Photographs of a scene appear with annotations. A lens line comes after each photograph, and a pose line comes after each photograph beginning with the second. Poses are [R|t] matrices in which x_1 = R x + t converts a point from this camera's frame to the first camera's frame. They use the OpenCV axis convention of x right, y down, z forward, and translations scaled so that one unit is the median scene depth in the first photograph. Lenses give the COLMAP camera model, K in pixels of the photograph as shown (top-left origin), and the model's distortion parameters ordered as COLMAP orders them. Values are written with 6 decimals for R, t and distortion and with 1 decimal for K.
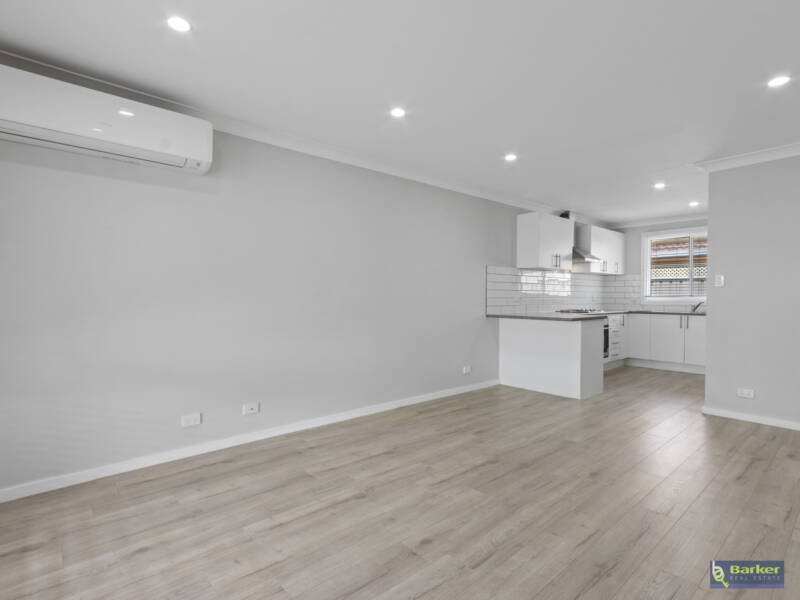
lens RADIAL K [[409.3, 0, 395.0], [0, 409.3, 301.3], [0, 0, 1]] dist [0.005667, -0.000185]
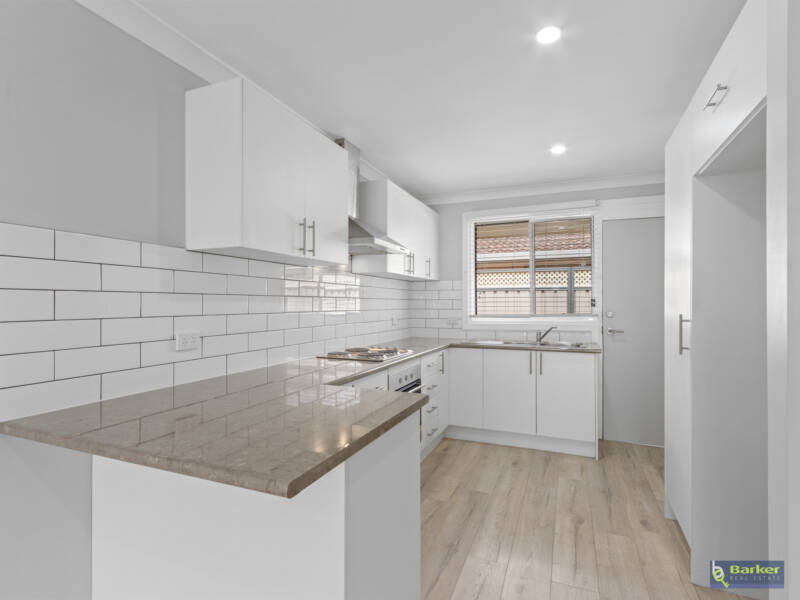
lens RADIAL K [[409.3, 0, 395.0], [0, 409.3, 301.3], [0, 0, 1]] dist [0.005667, -0.000185]
pose [[0.898592, -0.003916, 0.438768, 0.261314], [0.013776, 0.999719, -0.019291, -0.025539], [-0.438570, 0.023379, 0.898393, 0.537161]]
